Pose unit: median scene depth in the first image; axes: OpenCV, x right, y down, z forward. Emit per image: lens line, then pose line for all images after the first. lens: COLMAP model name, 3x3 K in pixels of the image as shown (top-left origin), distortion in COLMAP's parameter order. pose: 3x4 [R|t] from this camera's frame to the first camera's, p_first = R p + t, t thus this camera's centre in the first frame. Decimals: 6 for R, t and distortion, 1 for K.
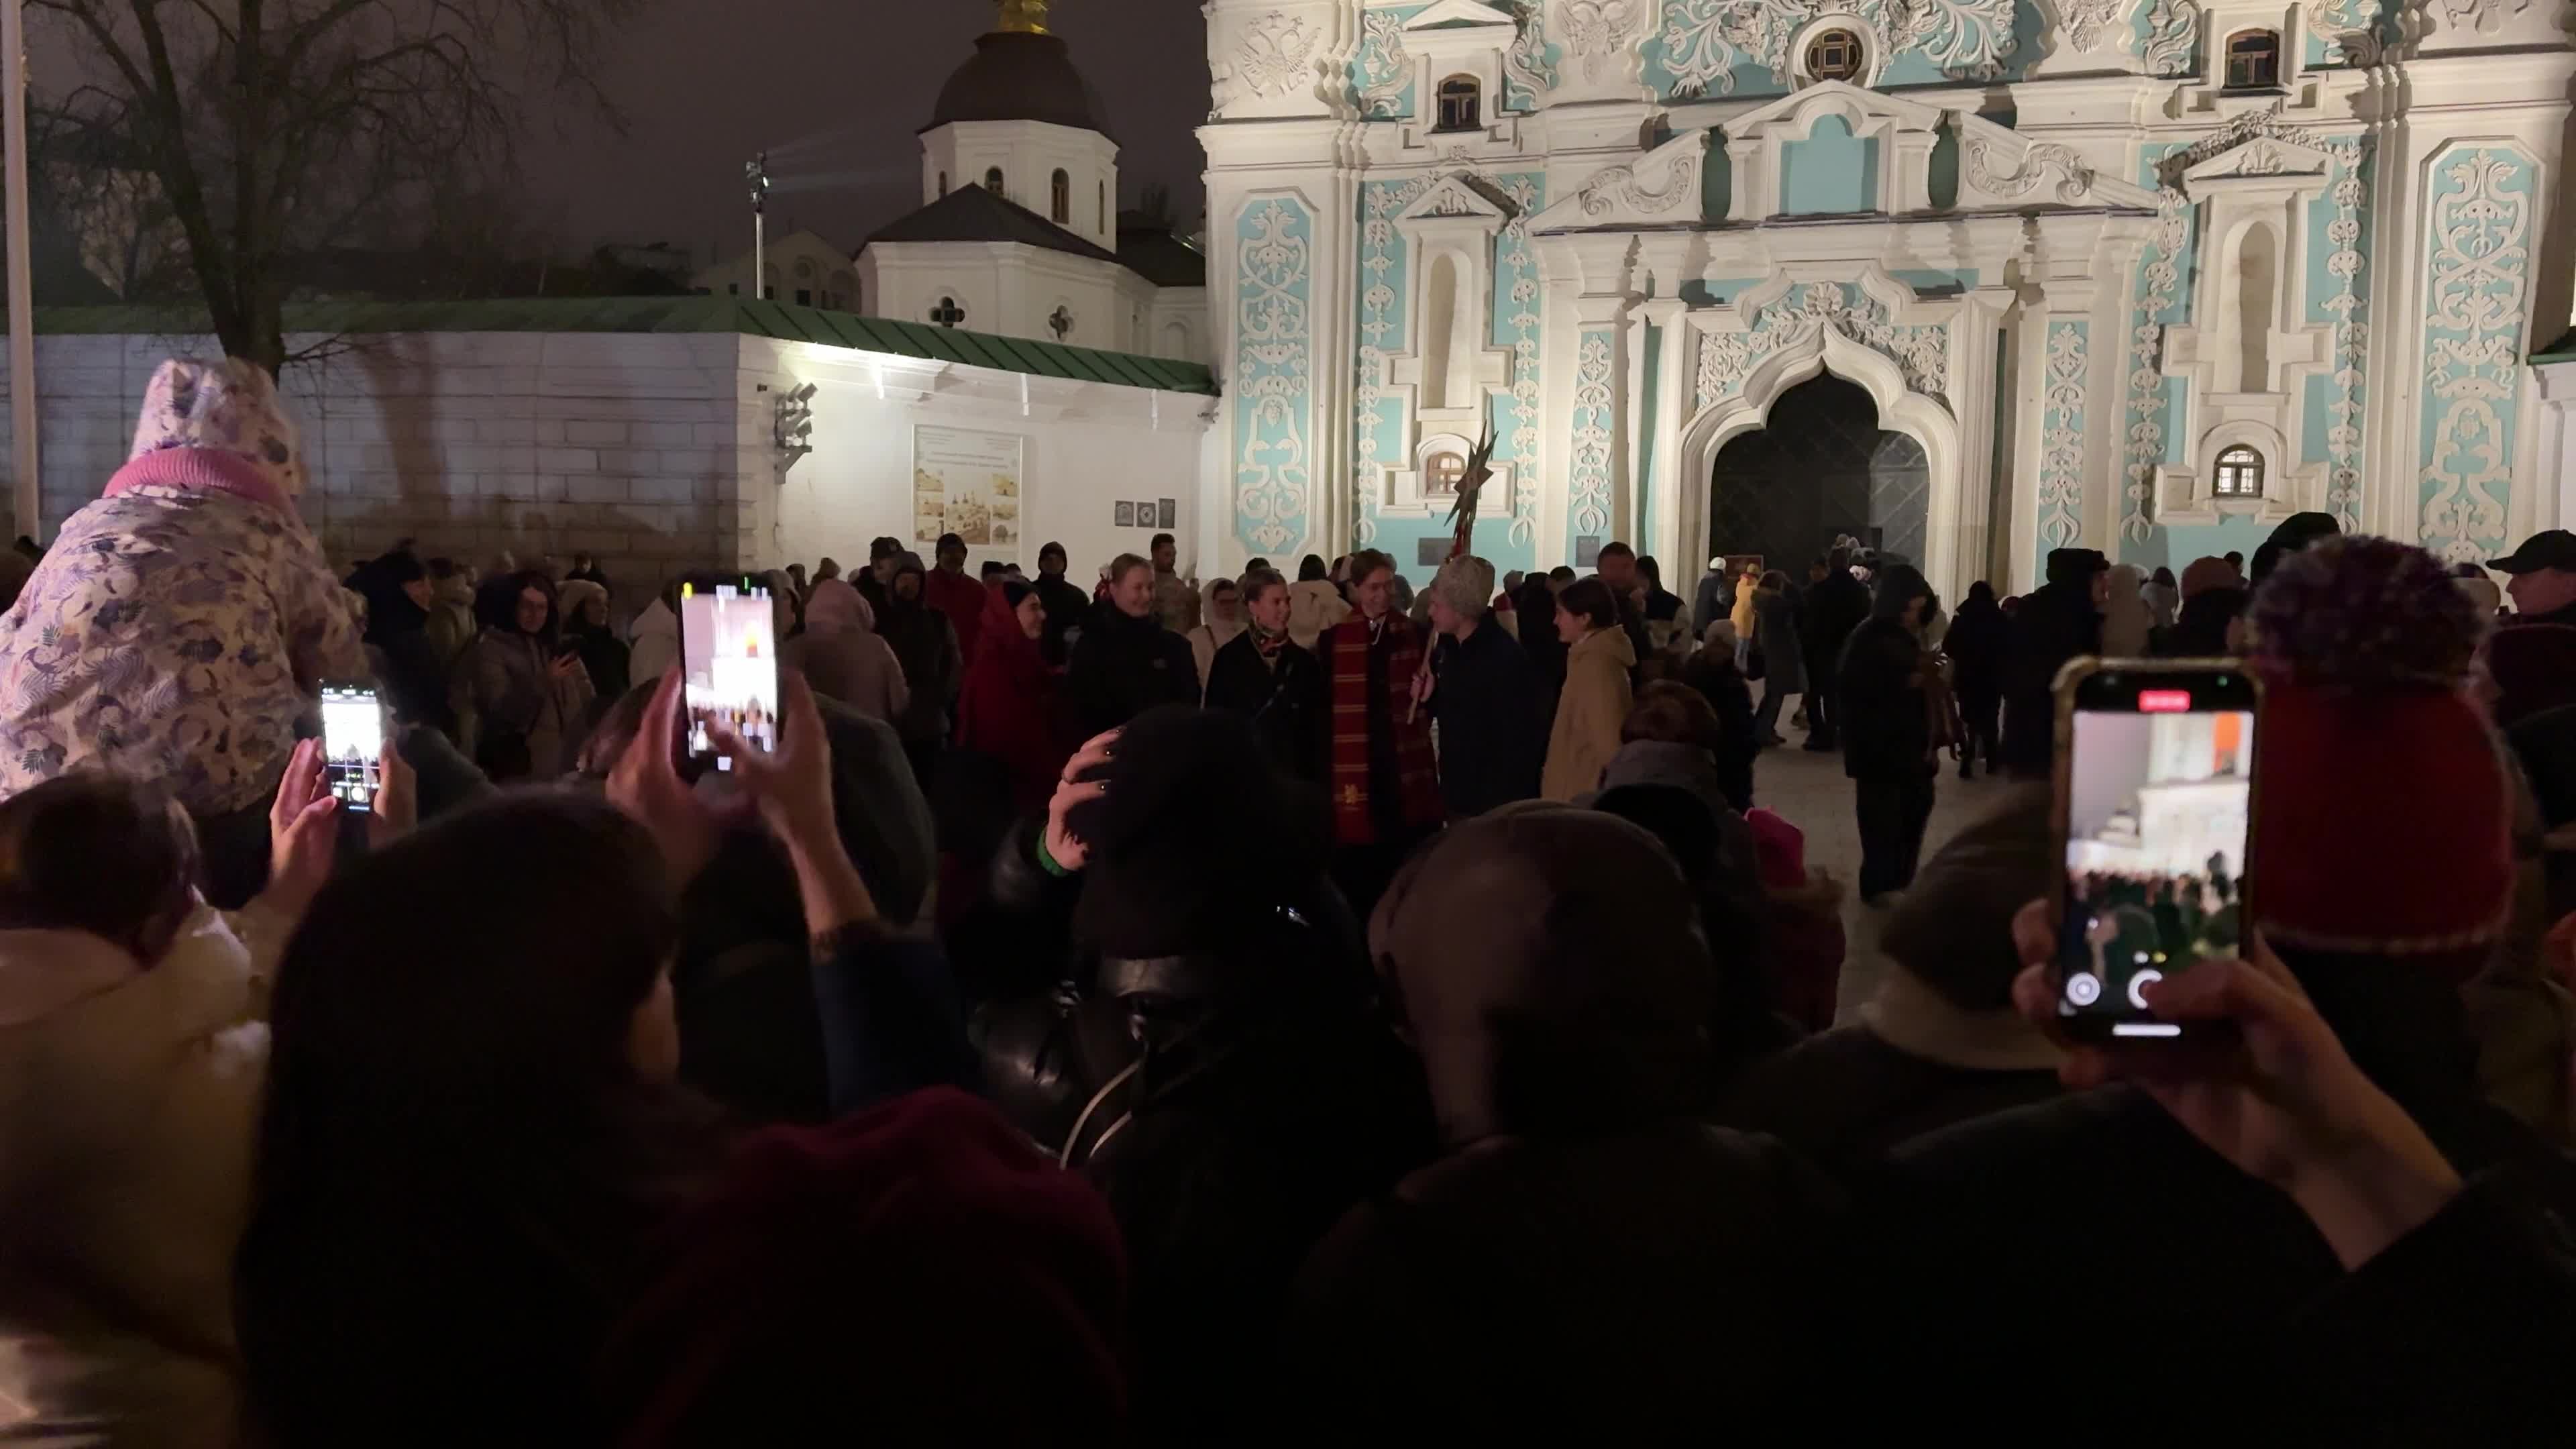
lens RADIAL K [[2075.1, 0, 1291.4], [0, 2075.1, 732.9], [0, 0, 1]] dist [0.185785, -0.343710]
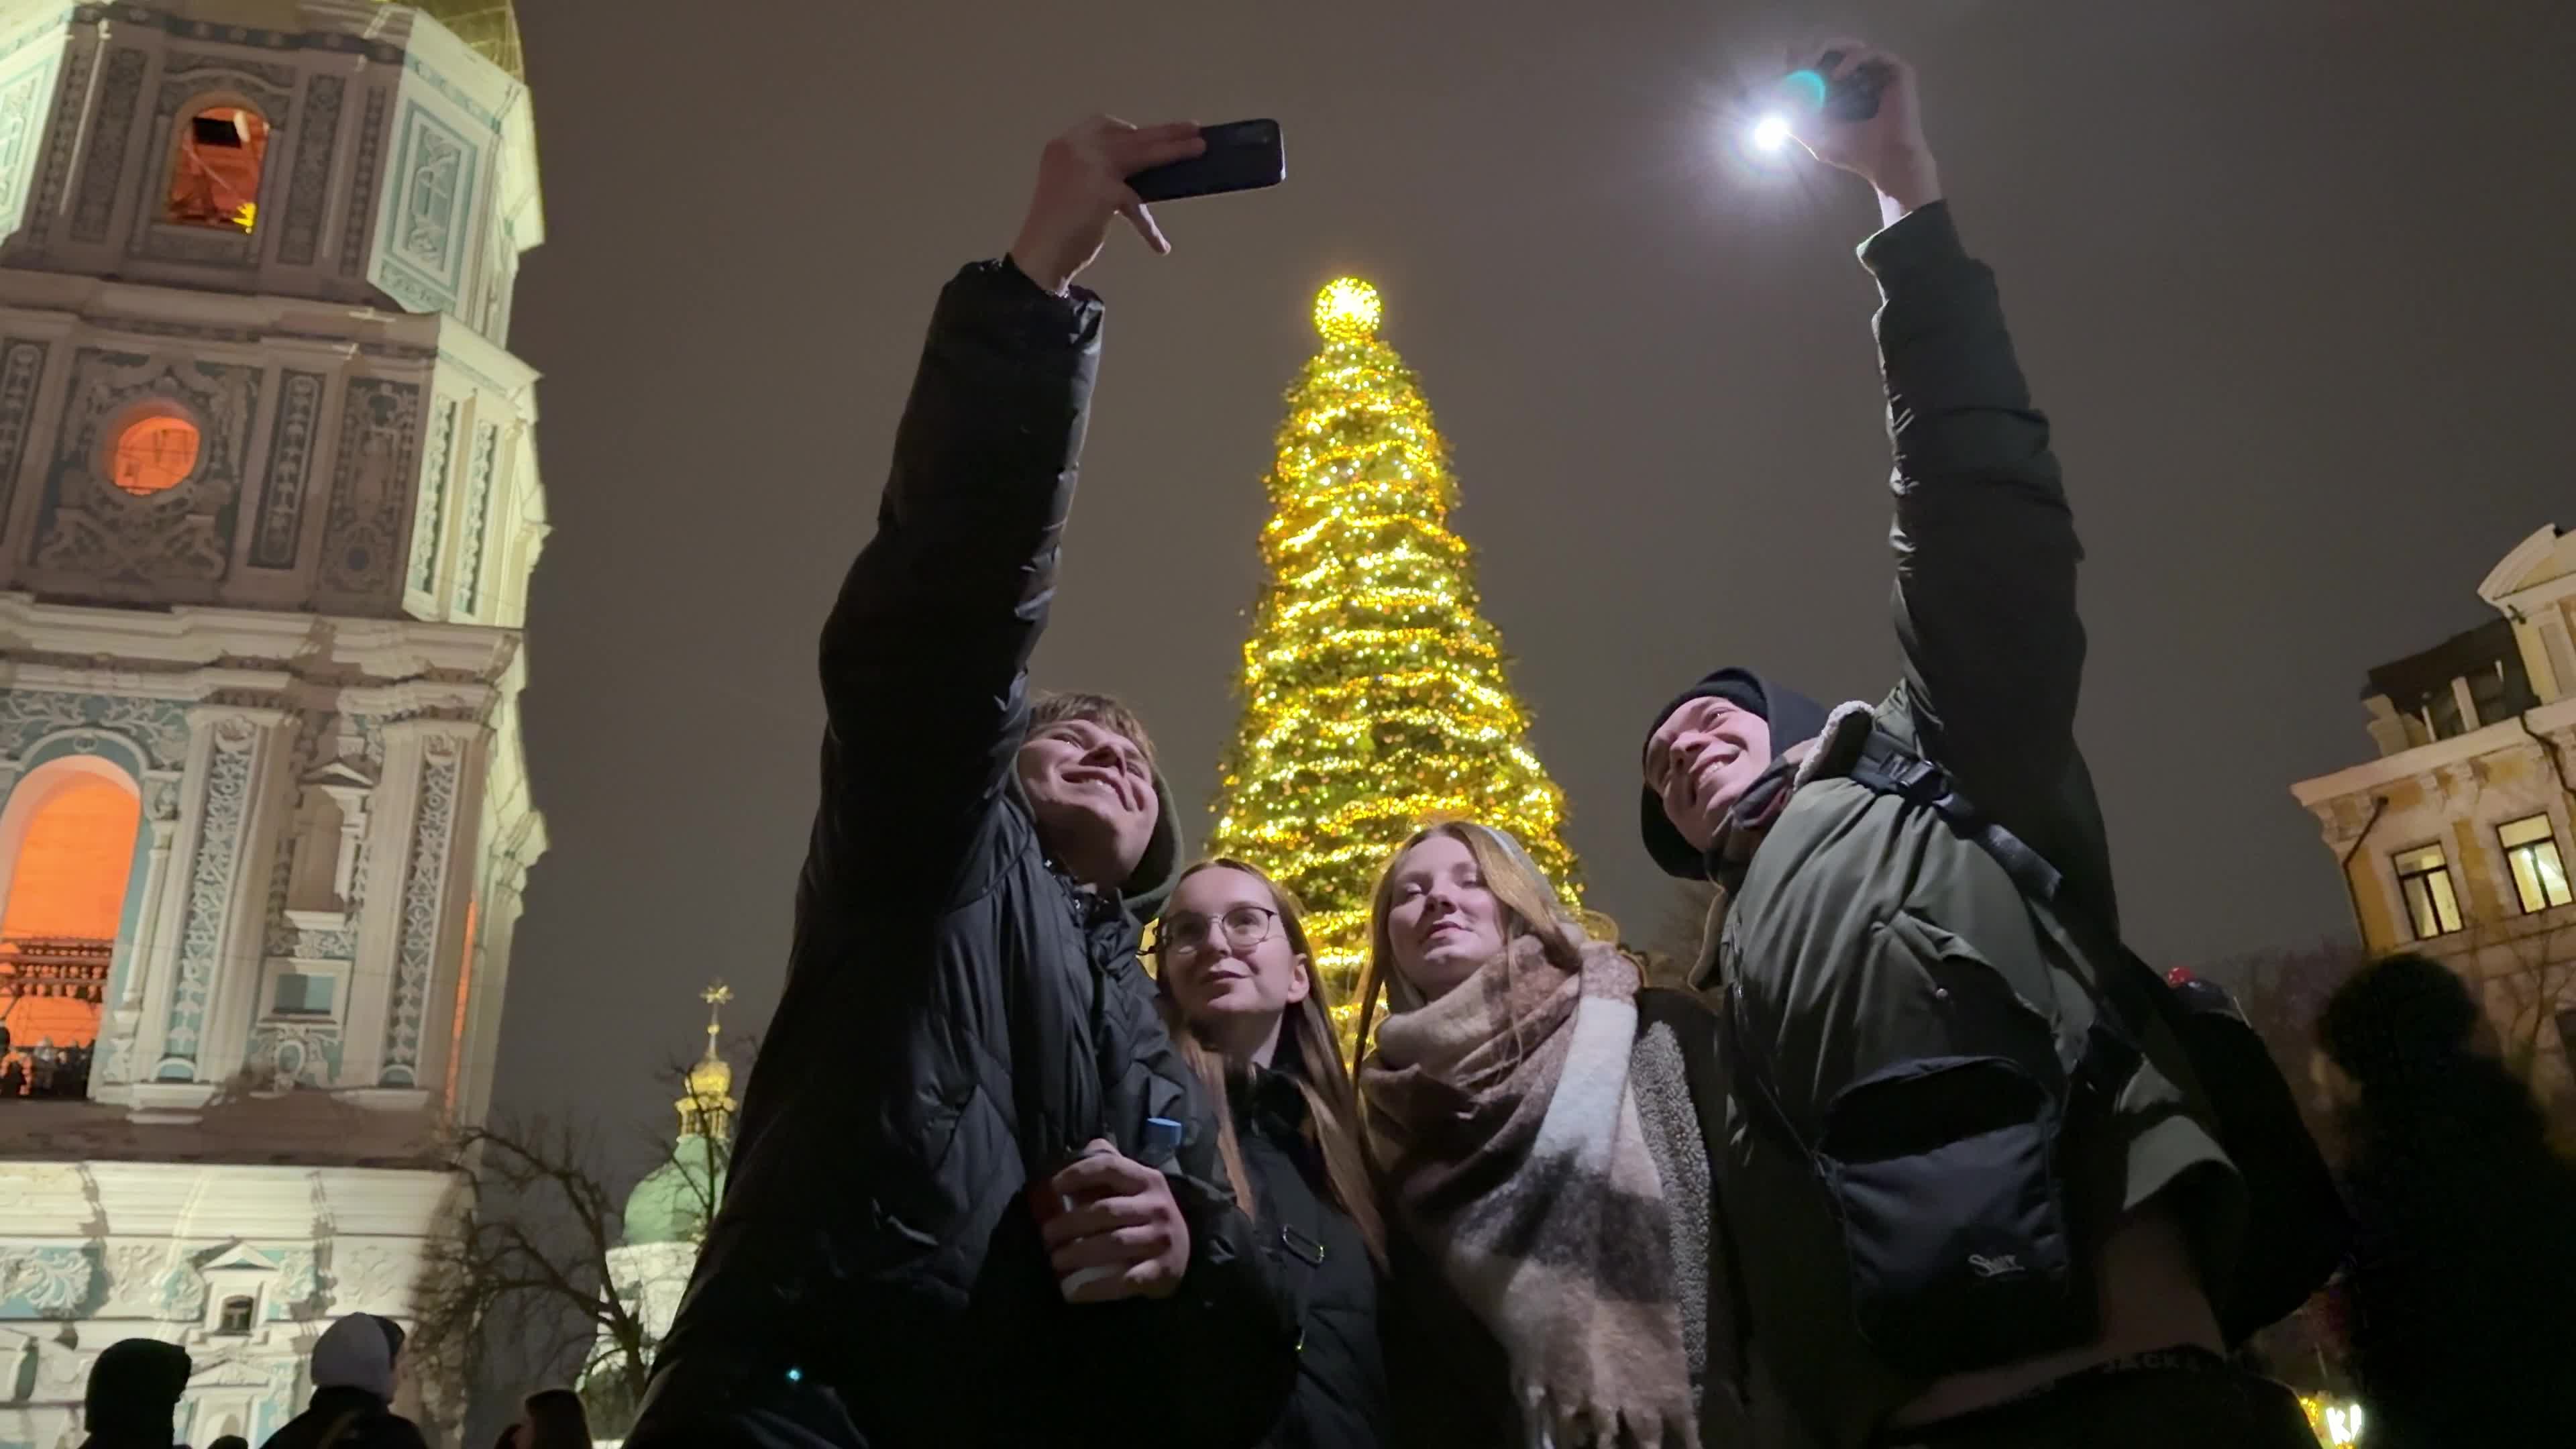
lens RADIAL K [[2141.2, 0, 1296.6], [0, 2141.2, 735.3], [0, 0, 1]] dist [0.013884, -0.014652]
pose [[0.849092, 0.169875, 0.500185, 0.223639], [0.089197, 0.887178, -0.452725, 0.106497], [-0.520659, 0.429020, 0.738143, -0.798245]]
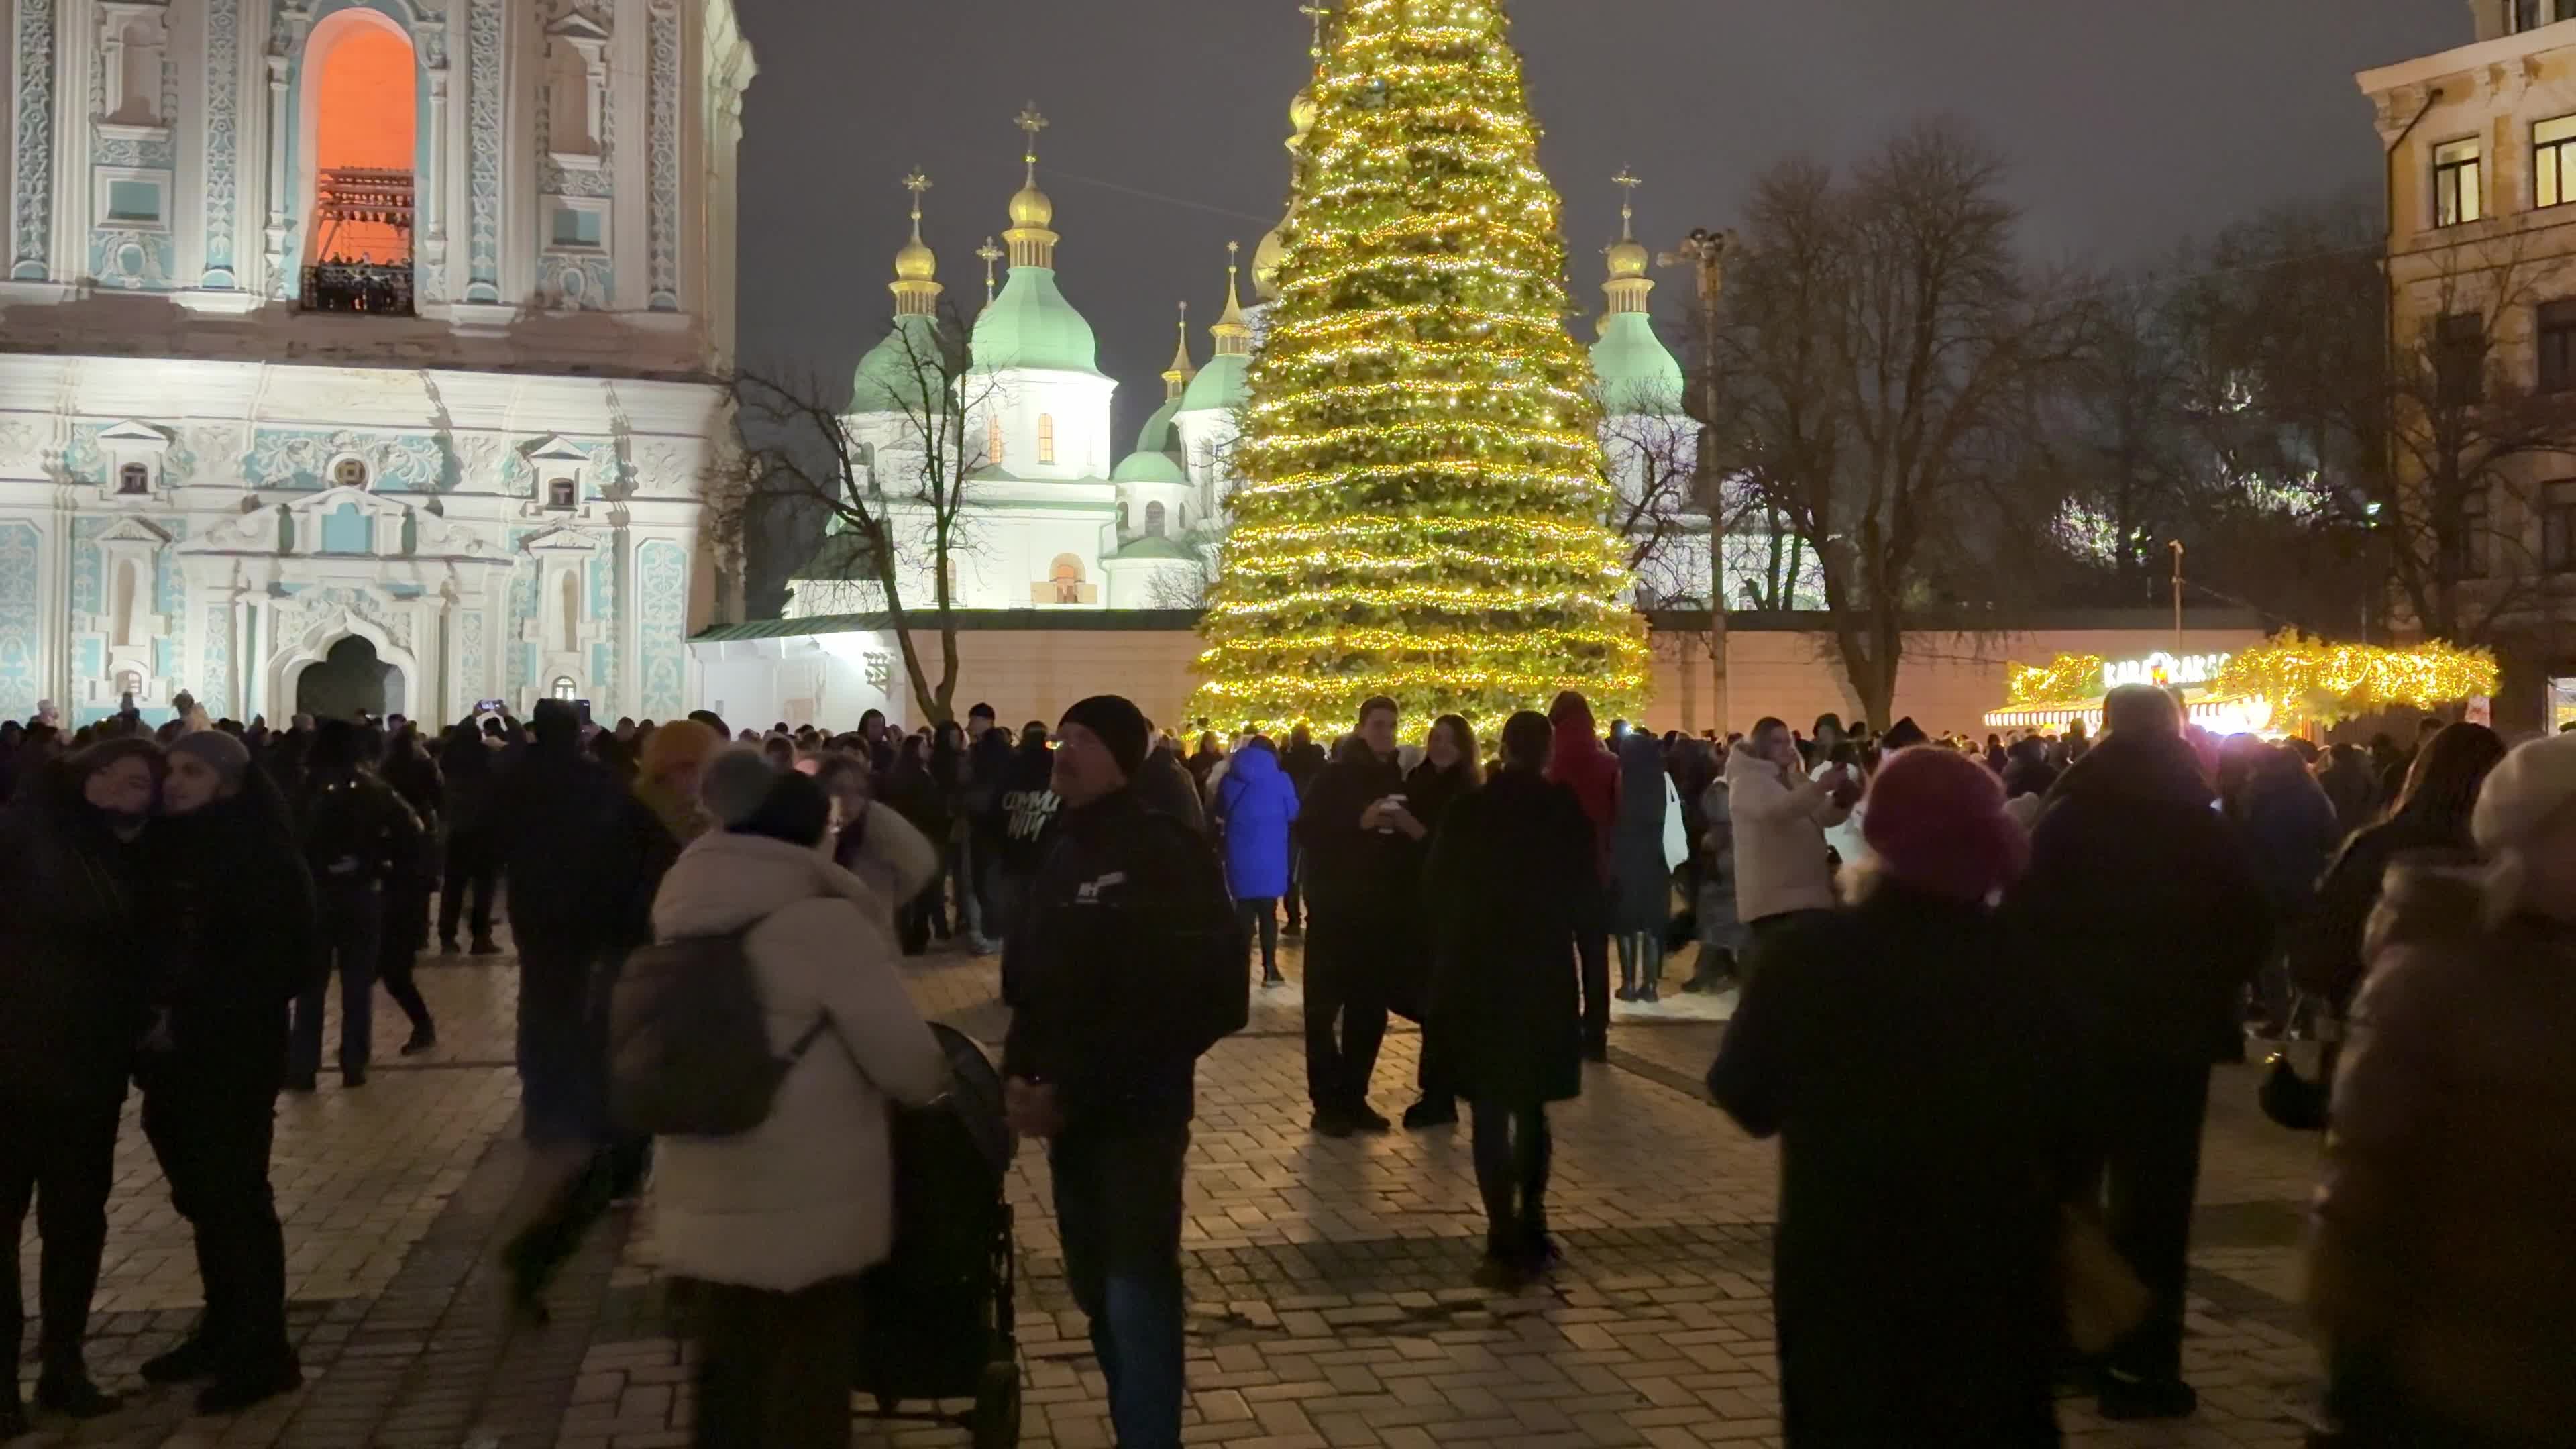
lens RADIAL K [[2088.0, 0, 1287.0], [0, 2088.0, 734.8], [0, 0, 1]] dist [0.096385, -0.135859]
pose [[0.892533, -0.001621, 0.450979, 0.144151], [0.040656, 0.996211, -0.076882, 0.099385], [-0.449146, 0.086954, 0.889217, -1.054883]]
